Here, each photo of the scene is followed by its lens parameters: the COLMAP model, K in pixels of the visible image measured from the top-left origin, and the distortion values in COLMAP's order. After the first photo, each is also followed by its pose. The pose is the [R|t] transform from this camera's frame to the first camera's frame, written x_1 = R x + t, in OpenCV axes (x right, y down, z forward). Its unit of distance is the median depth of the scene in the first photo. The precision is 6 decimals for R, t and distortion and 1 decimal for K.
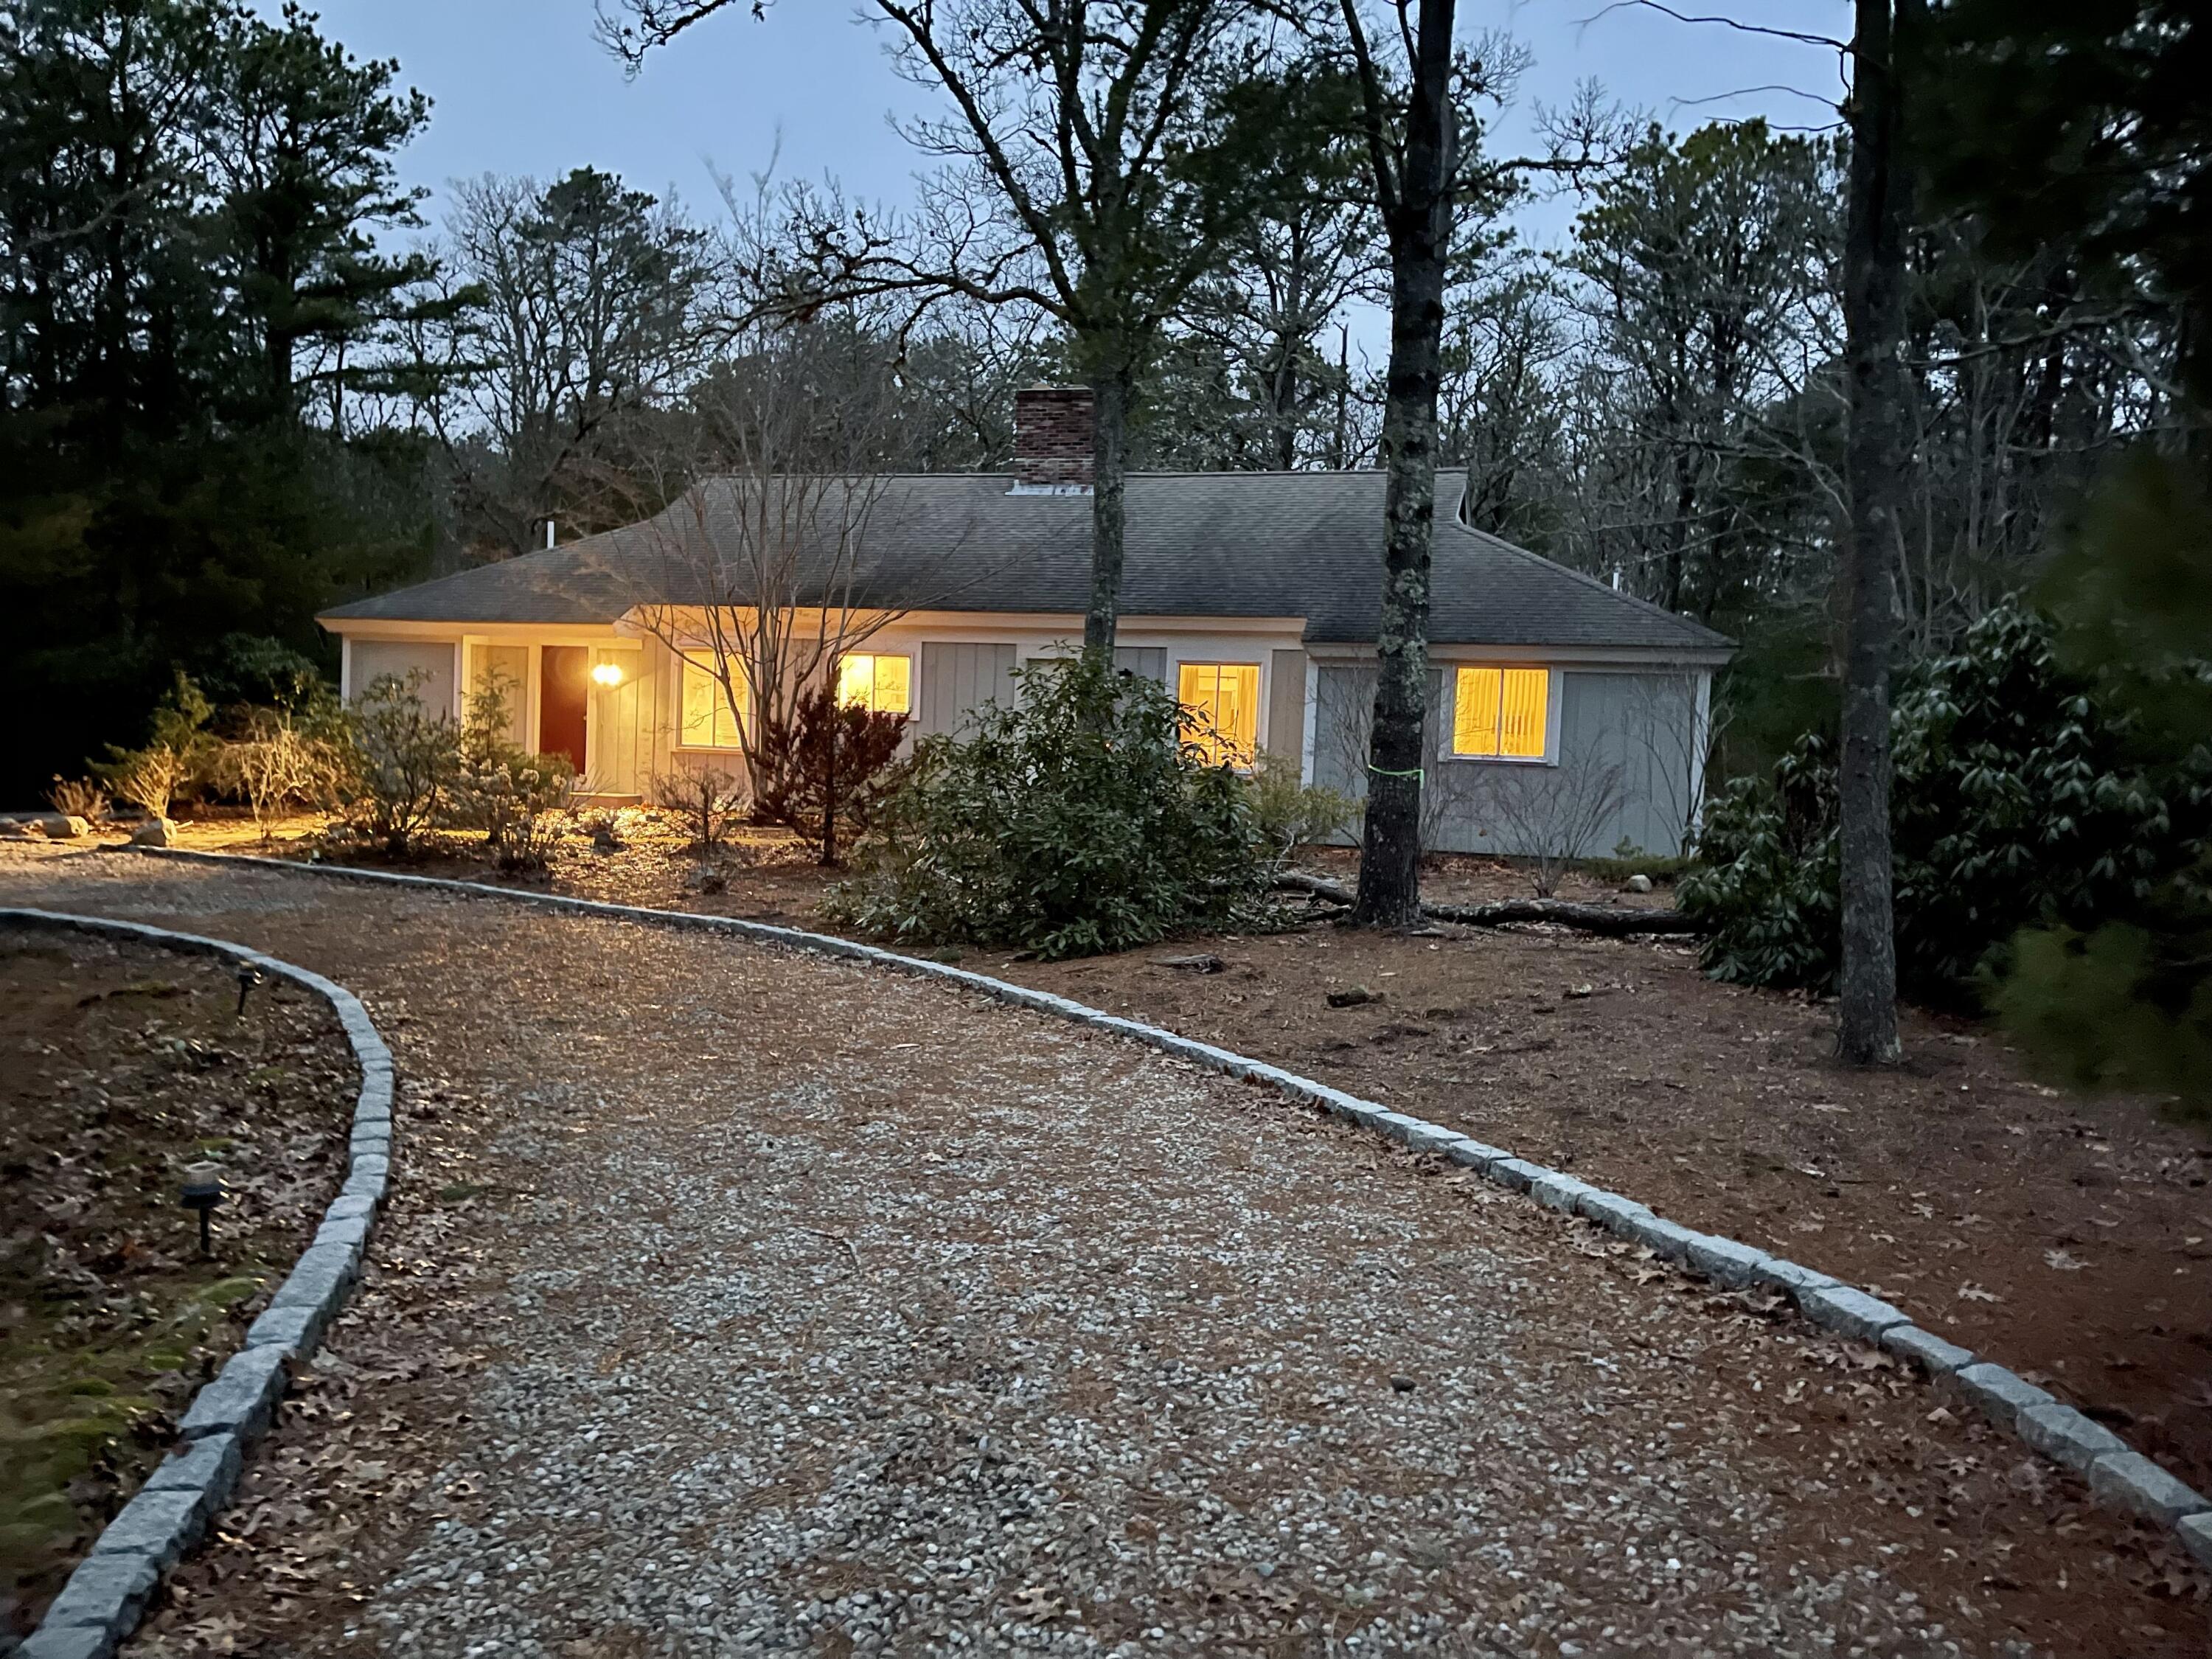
lens RADIAL K [[1704.7, 0, 1153.1], [0, 1704.7, 818.4], [0, 0, 1]] dist [0.087801, -0.115075]
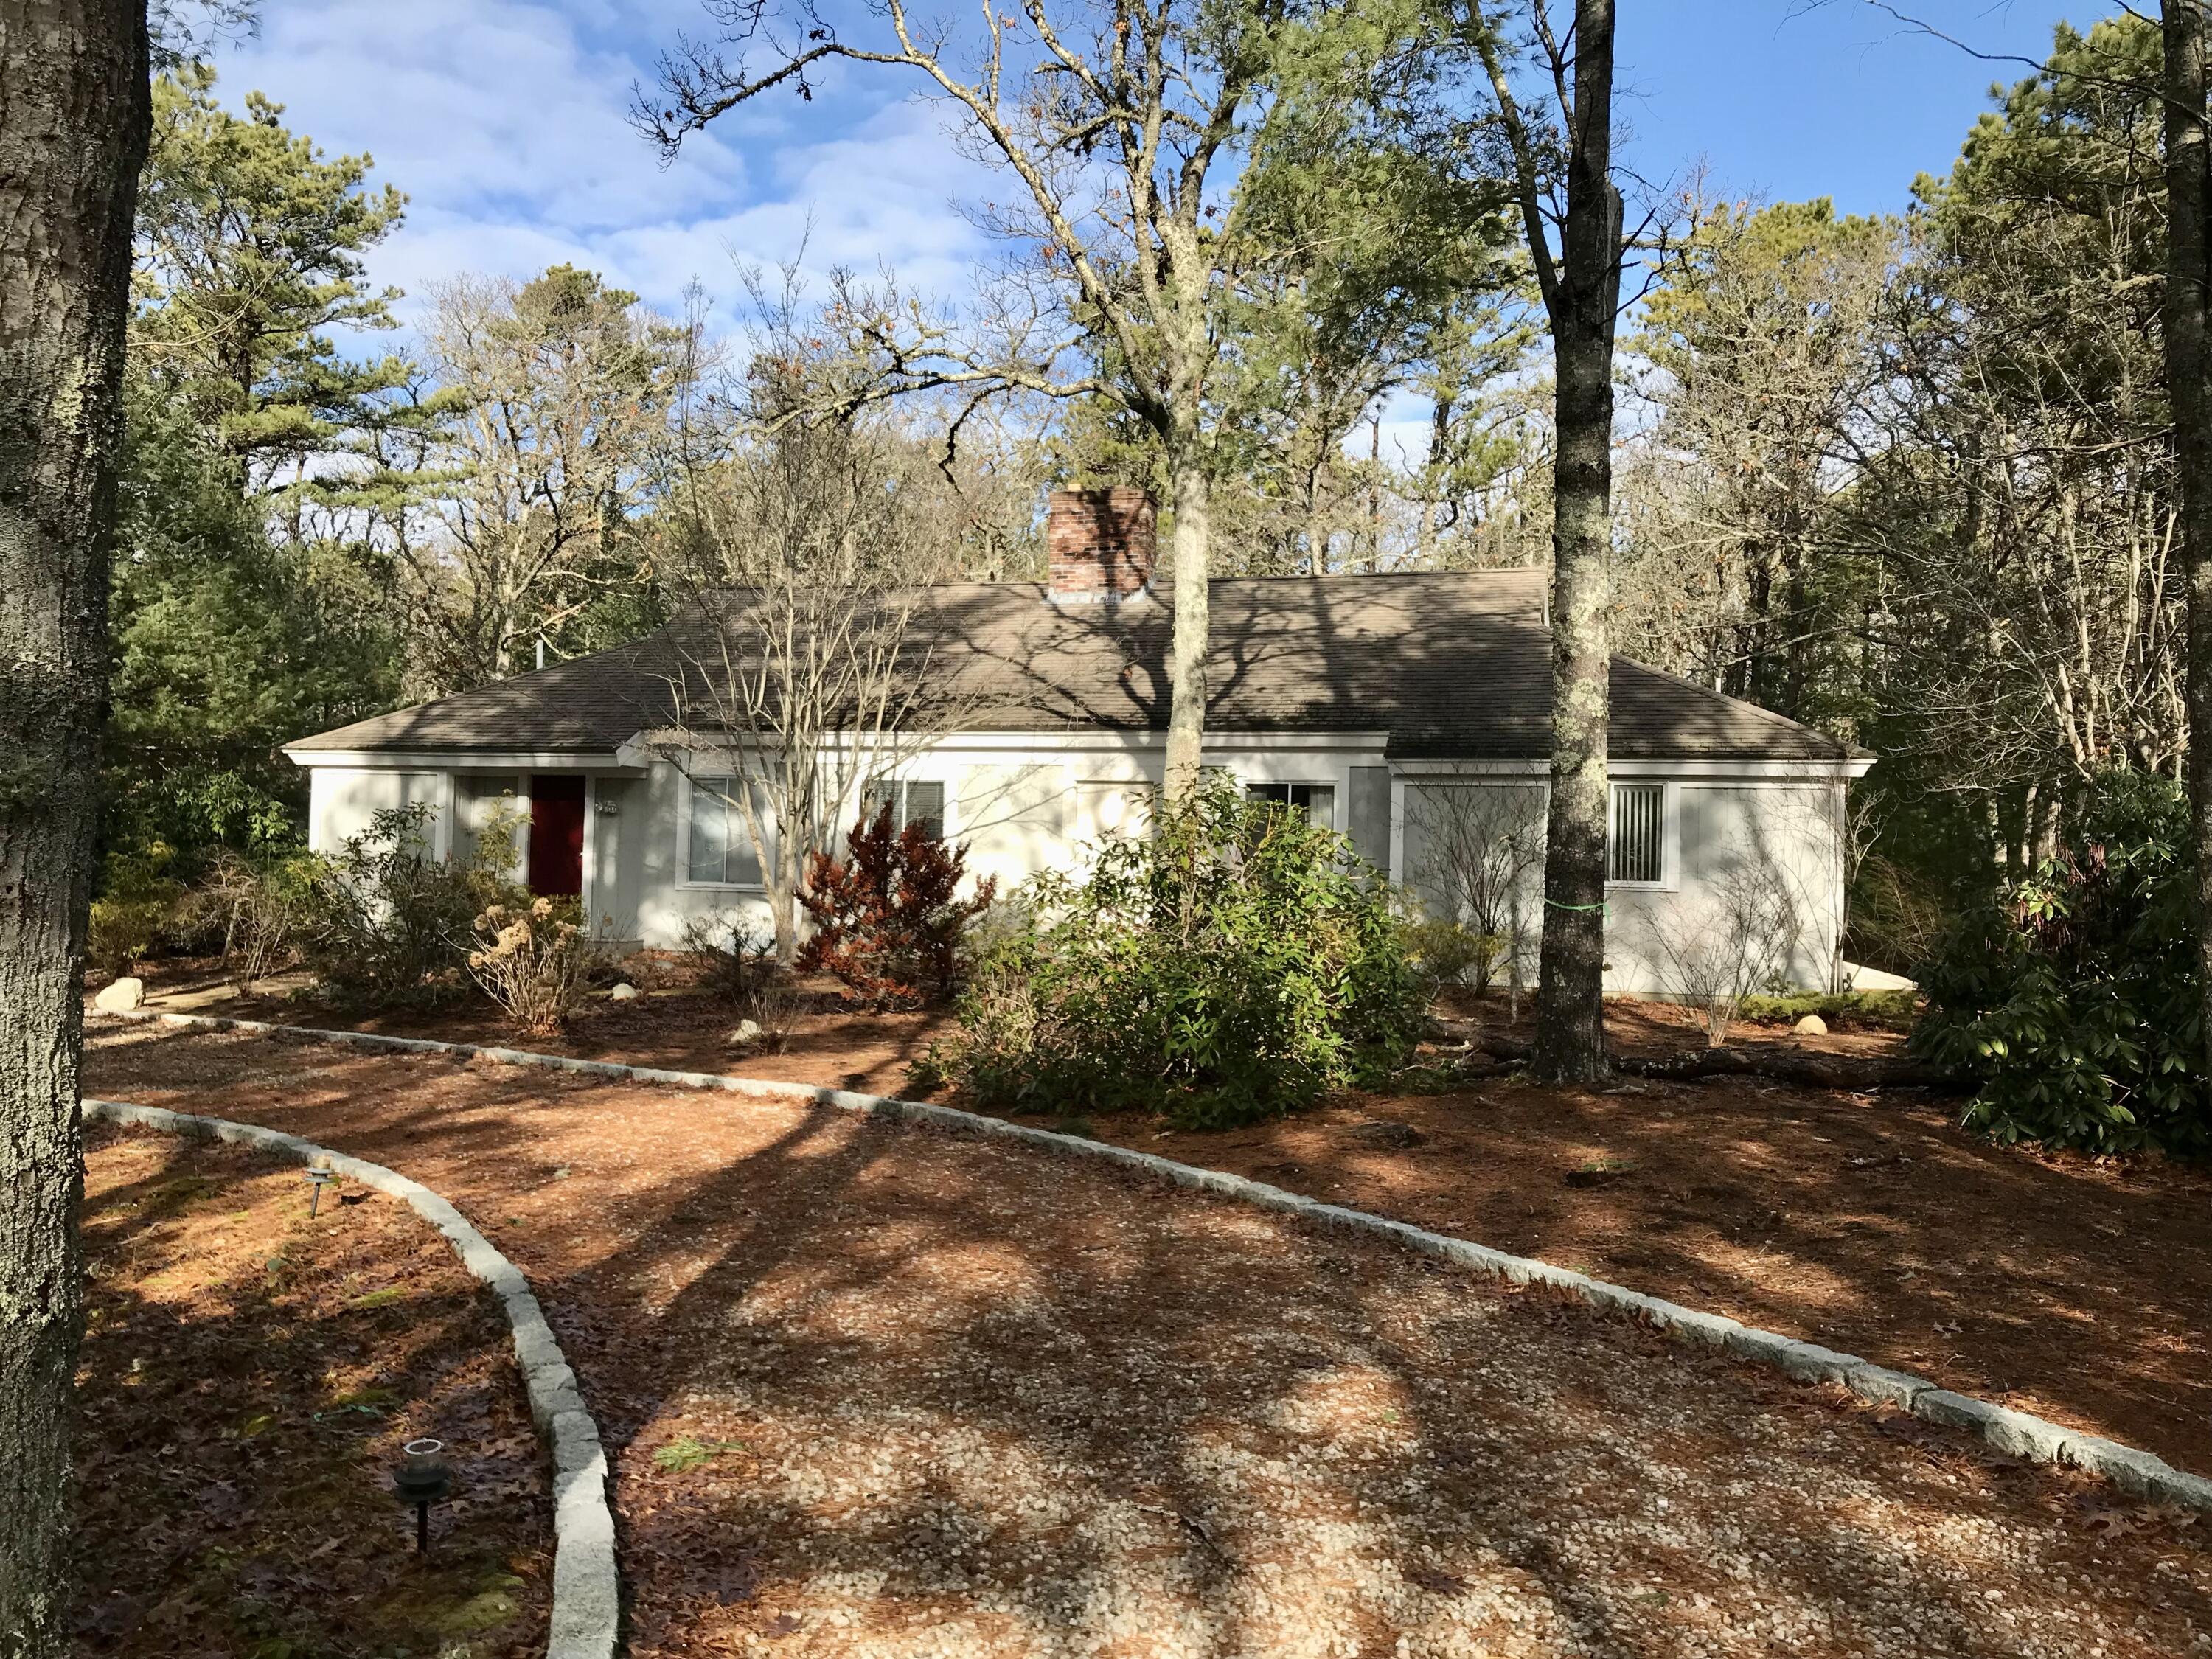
lens RADIAL K [[1814.2, 0, 1097.4], [0, 1814.2, 818.9], [0, 0, 1]] dist [0.026559, -0.018451]
pose [[0.999766, -0.016339, 0.014166, -0.064218], [0.017248, 0.997629, -0.066629, -0.007442], [-0.013044, 0.066858, 0.997677, 0.035560]]
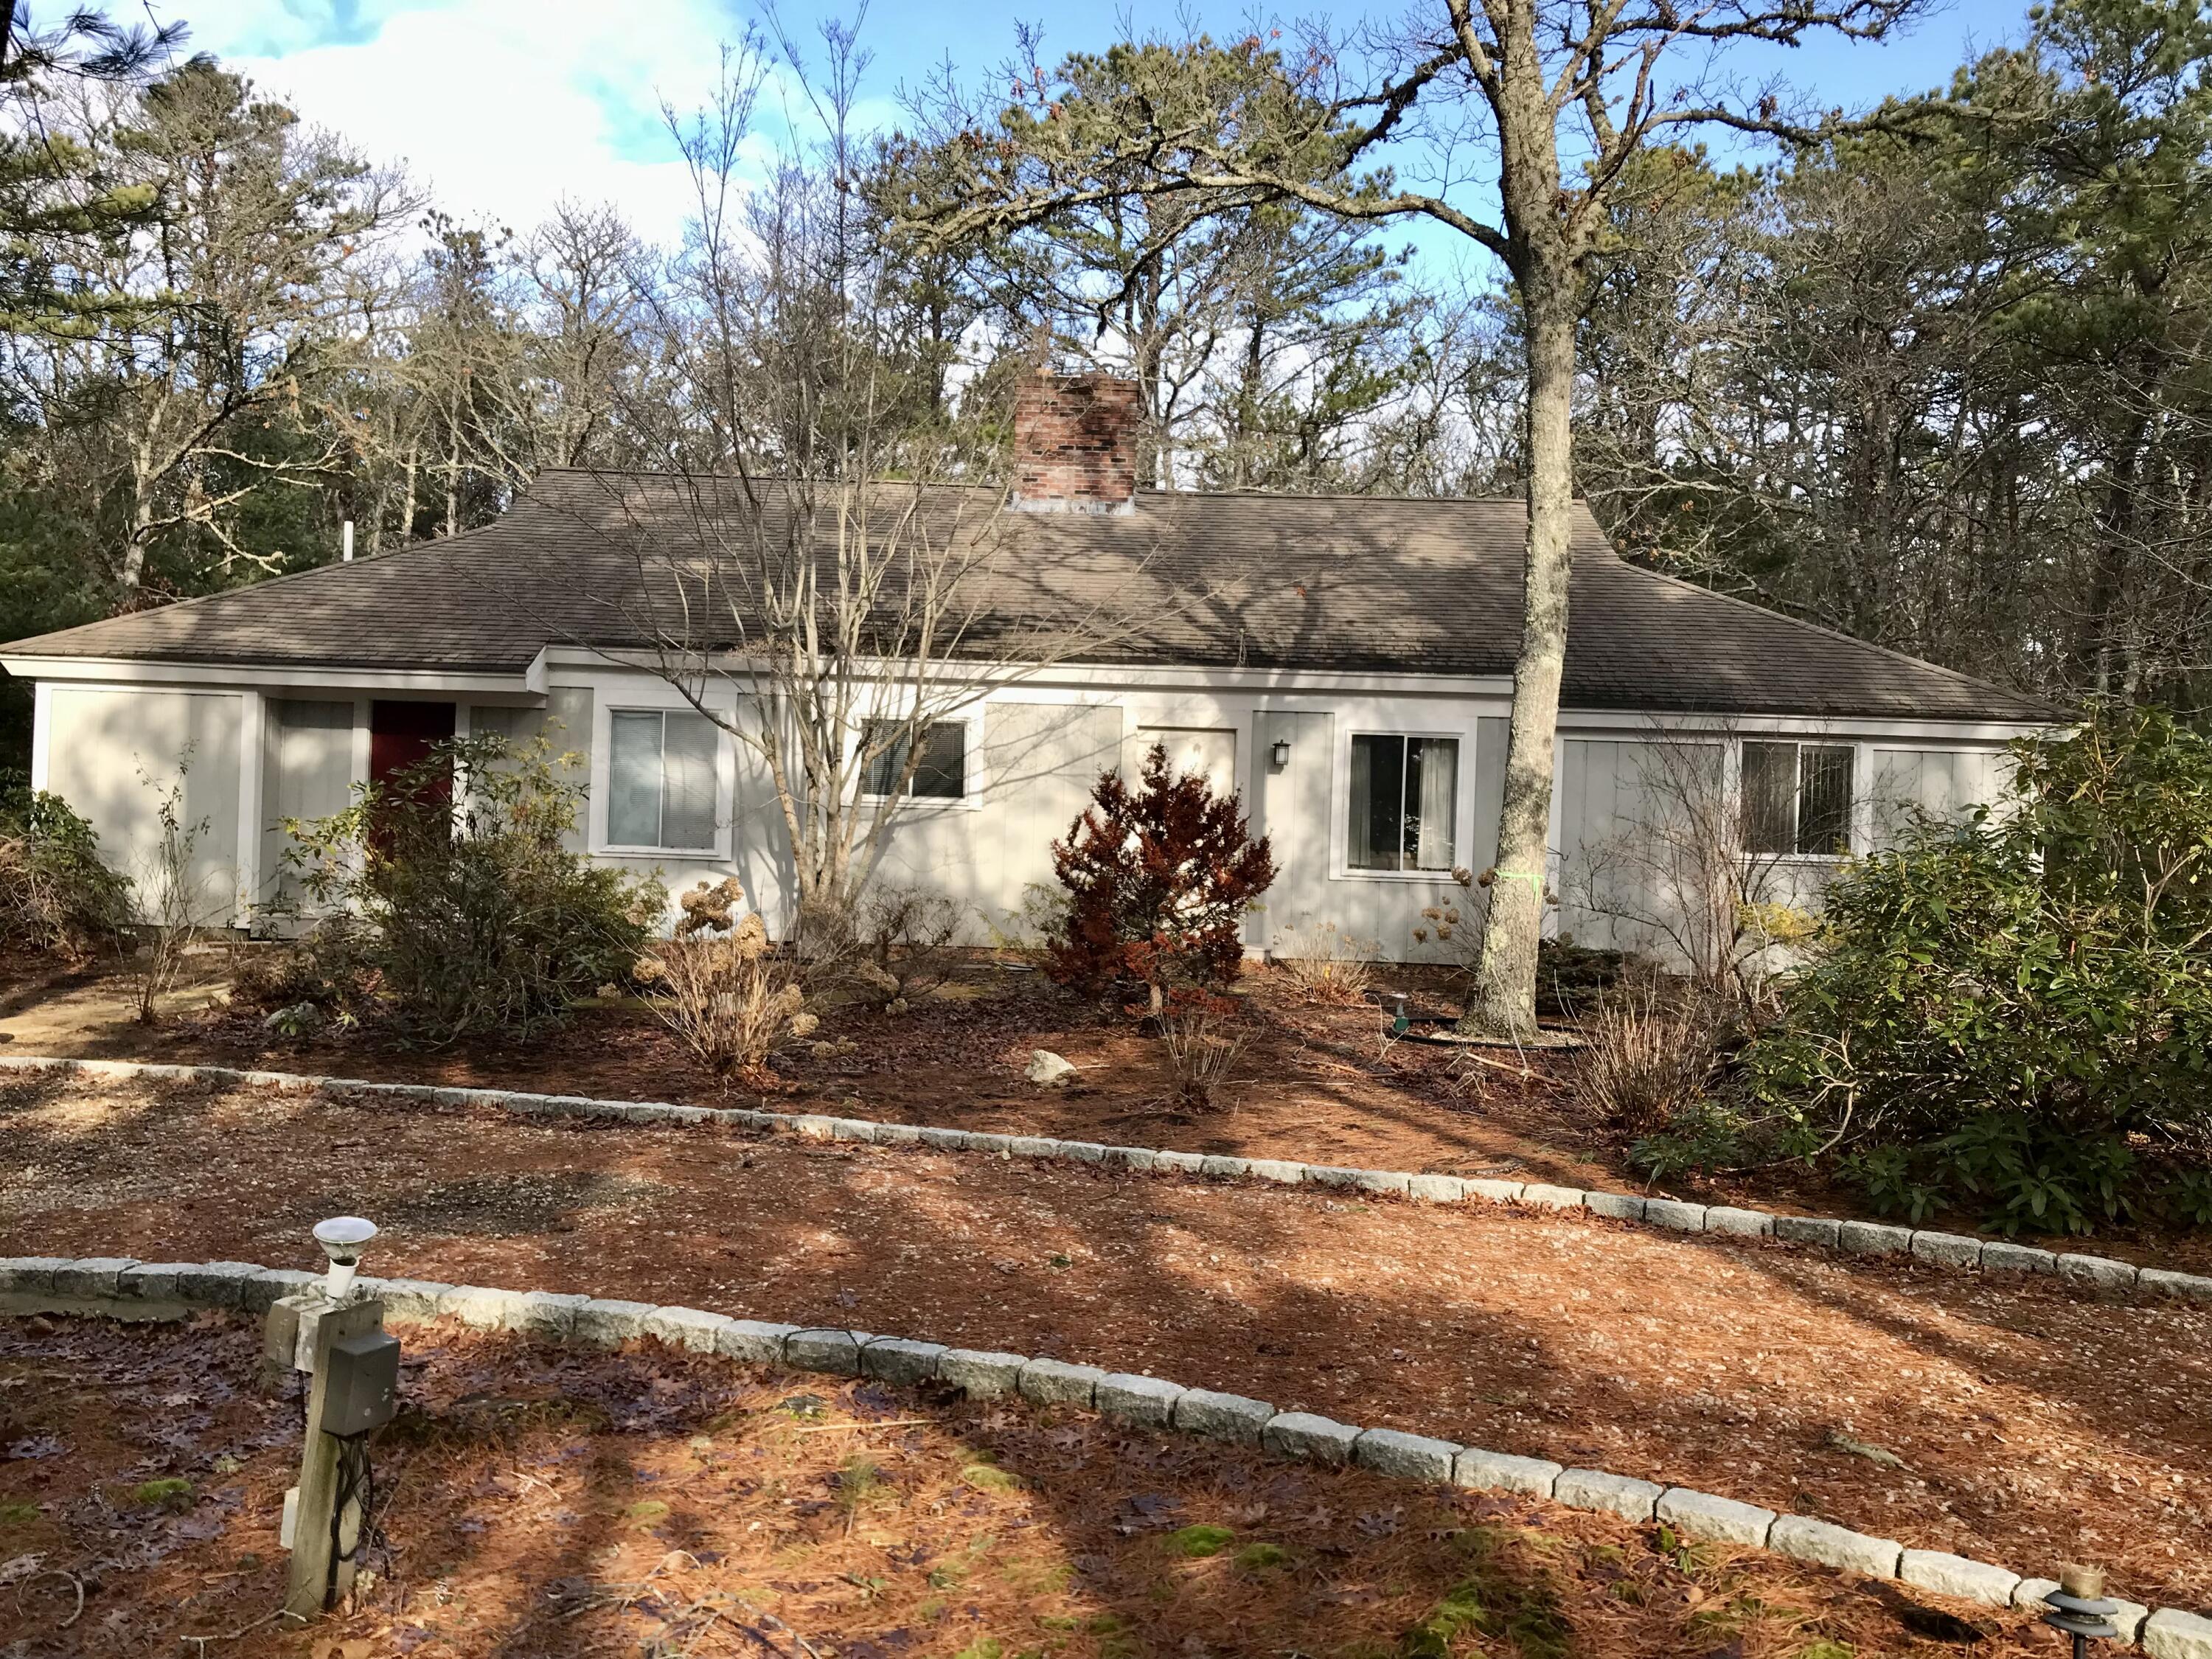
lens RADIAL K [[1814.2, 0, 1097.4], [0, 1814.2, 818.9], [0, 0, 1]] dist [0.026559, -0.018451]
pose [[0.958133, -0.006010, 0.286259, -0.205819], [0.017260, 0.999174, -0.036796, -0.016783], [-0.285801, 0.040196, 0.957445, 0.162690]]
